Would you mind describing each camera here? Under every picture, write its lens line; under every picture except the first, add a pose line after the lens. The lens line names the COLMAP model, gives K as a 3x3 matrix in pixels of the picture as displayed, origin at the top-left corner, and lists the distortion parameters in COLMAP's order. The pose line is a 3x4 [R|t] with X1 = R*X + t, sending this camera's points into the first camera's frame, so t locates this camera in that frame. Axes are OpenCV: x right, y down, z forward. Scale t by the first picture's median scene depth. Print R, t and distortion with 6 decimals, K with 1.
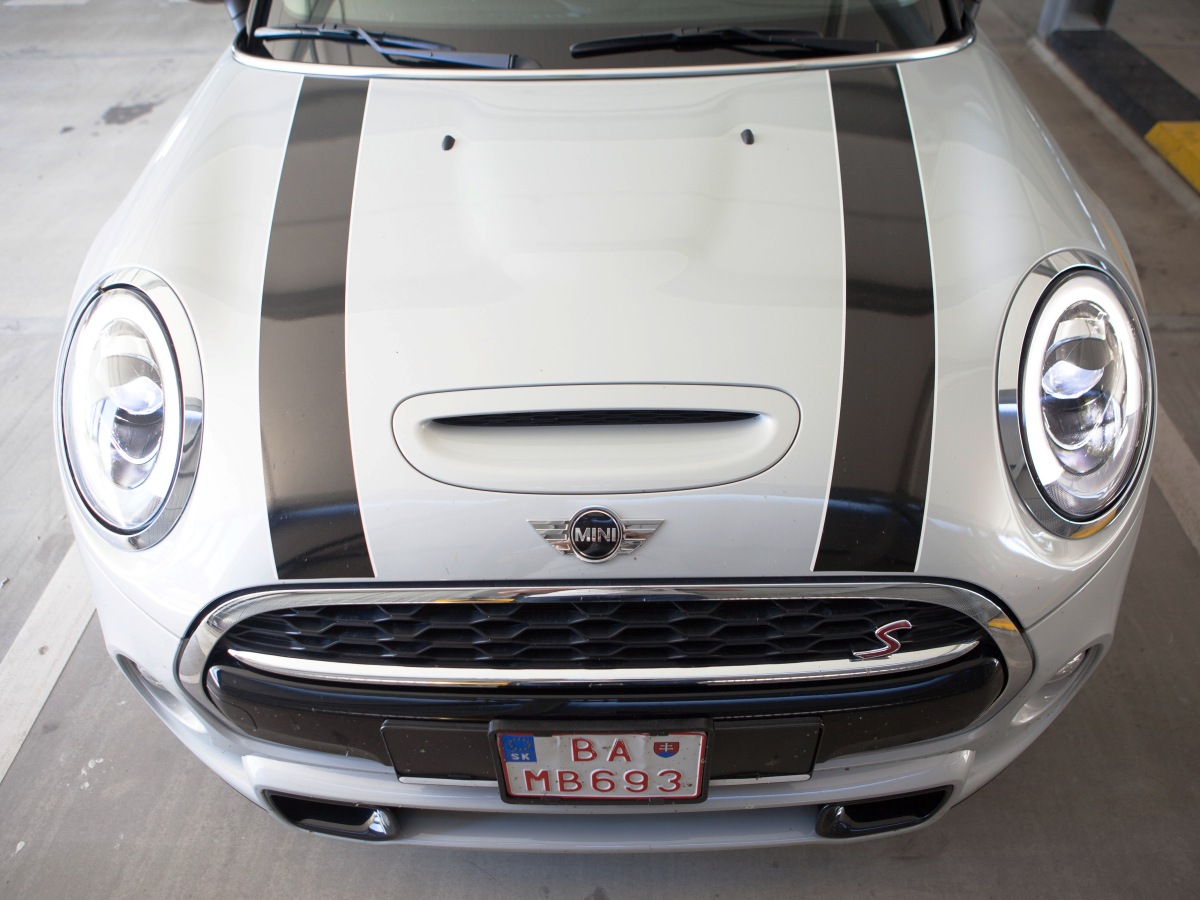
lens RADIAL K [[911.1, 0, 600.0], [0, 911.1, 450.0], [0, 0, 1]] dist [-0.091084, 0.063793]
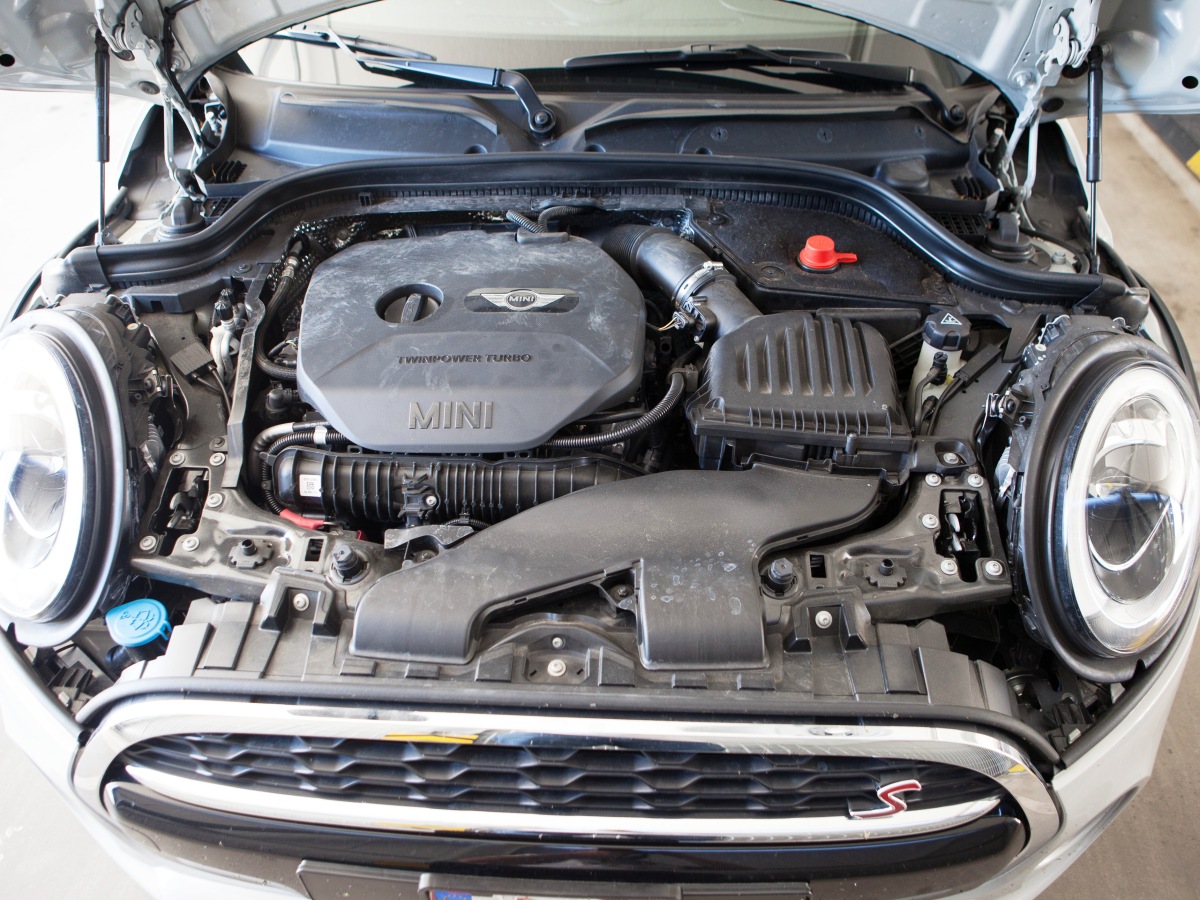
lens RADIAL K [[911.1, 0, 600.0], [0, 911.1, 450.0], [0, 0, 1]] dist [-0.091084, 0.063793]
pose [[0.999092, 0.041923, -0.007647, 0.036355], [-0.041796, 0.998997, 0.016066, -0.119124], [0.008313, -0.015732, 0.999842, 0.157174]]
